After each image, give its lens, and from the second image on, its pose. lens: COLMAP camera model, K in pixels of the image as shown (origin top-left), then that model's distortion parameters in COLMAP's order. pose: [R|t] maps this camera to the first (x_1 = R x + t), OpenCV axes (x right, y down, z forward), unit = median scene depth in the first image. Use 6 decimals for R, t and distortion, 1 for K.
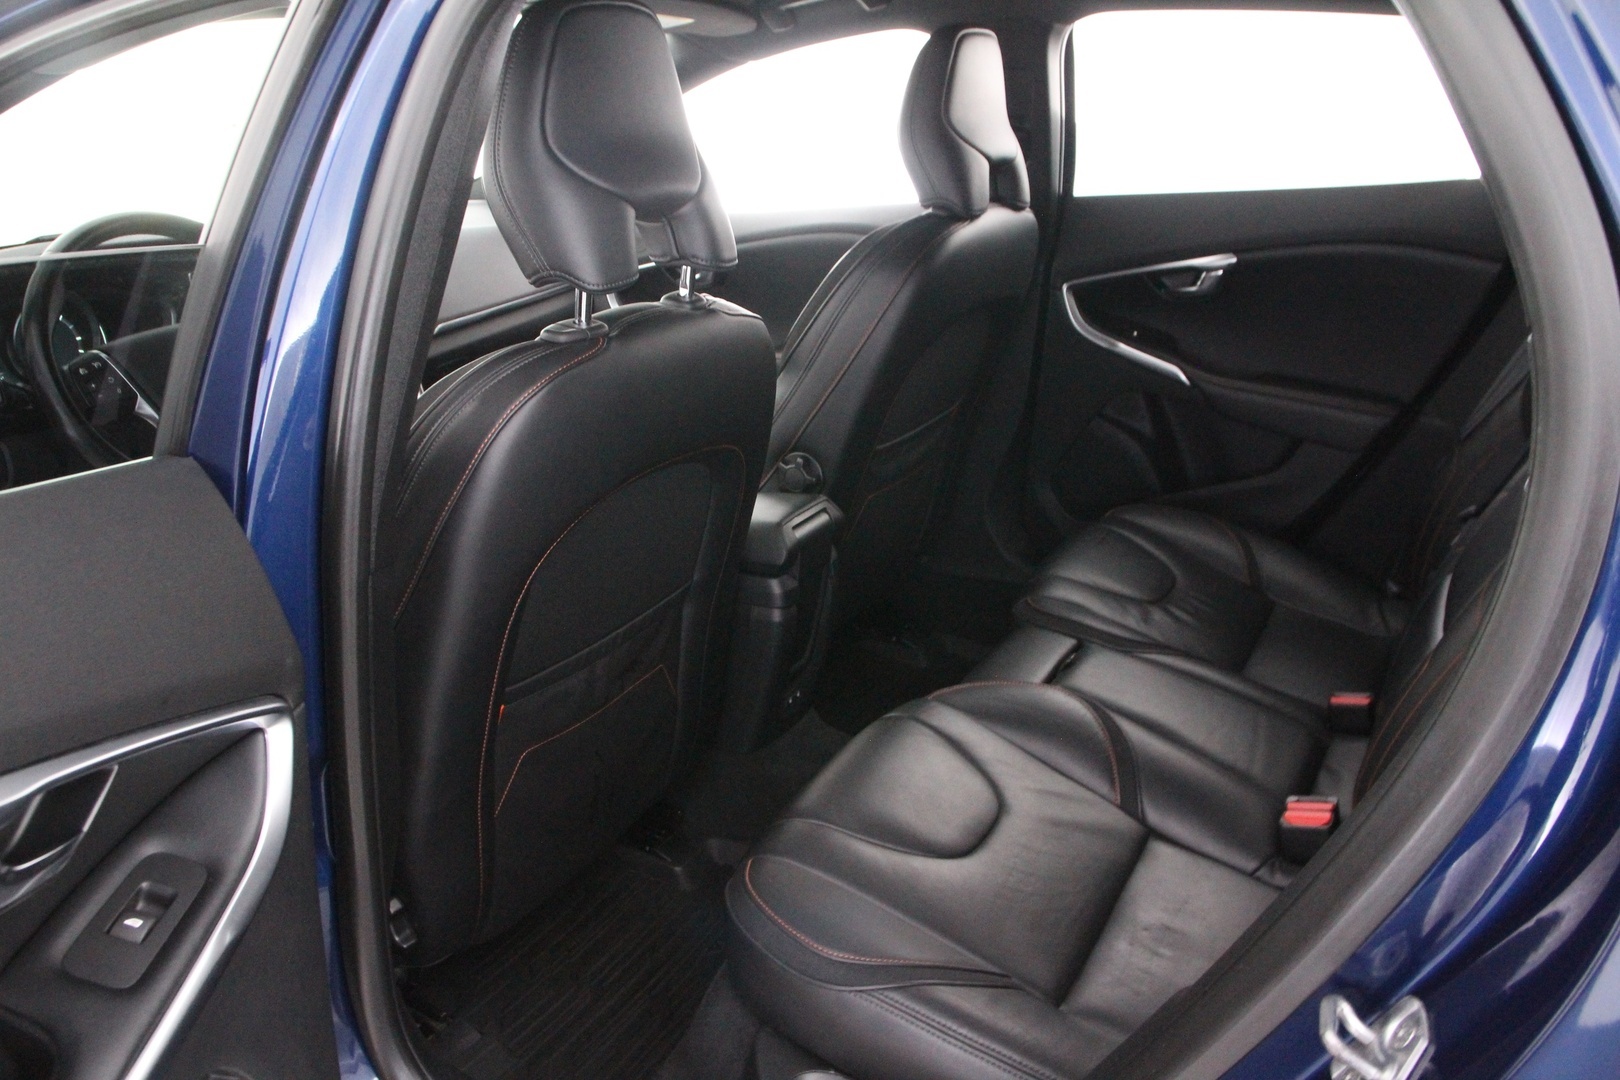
lens RADIAL K [[1225.8, 0, 822.4], [0, 1225.8, 538.4], [0, 0, 1]] dist [-0.138843, 0.092110]
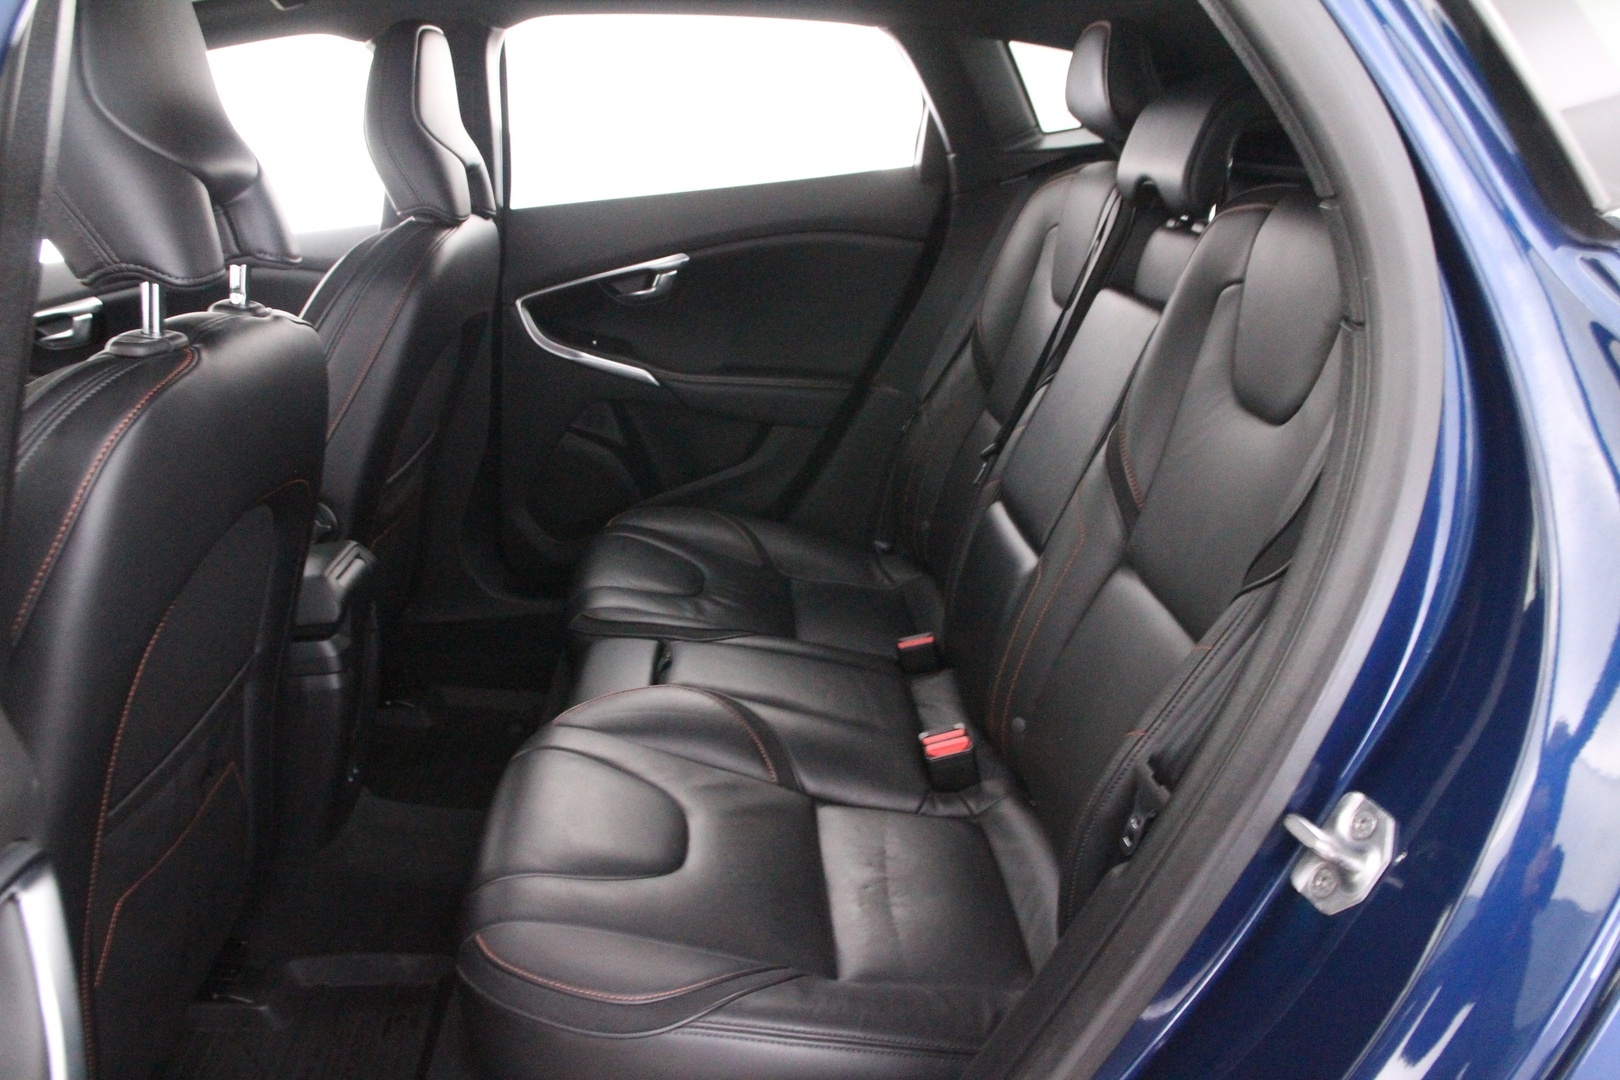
lens RADIAL K [[1225.8, 0, 822.4], [0, 1225.8, 538.4], [0, 0, 1]] dist [-0.138843, 0.092110]
pose [[0.849265, -0.161876, 0.502540, -0.143167], [0.181144, 0.983399, 0.010645, 0.015370], [-0.495920, 0.081991, 0.864489, 0.078349]]
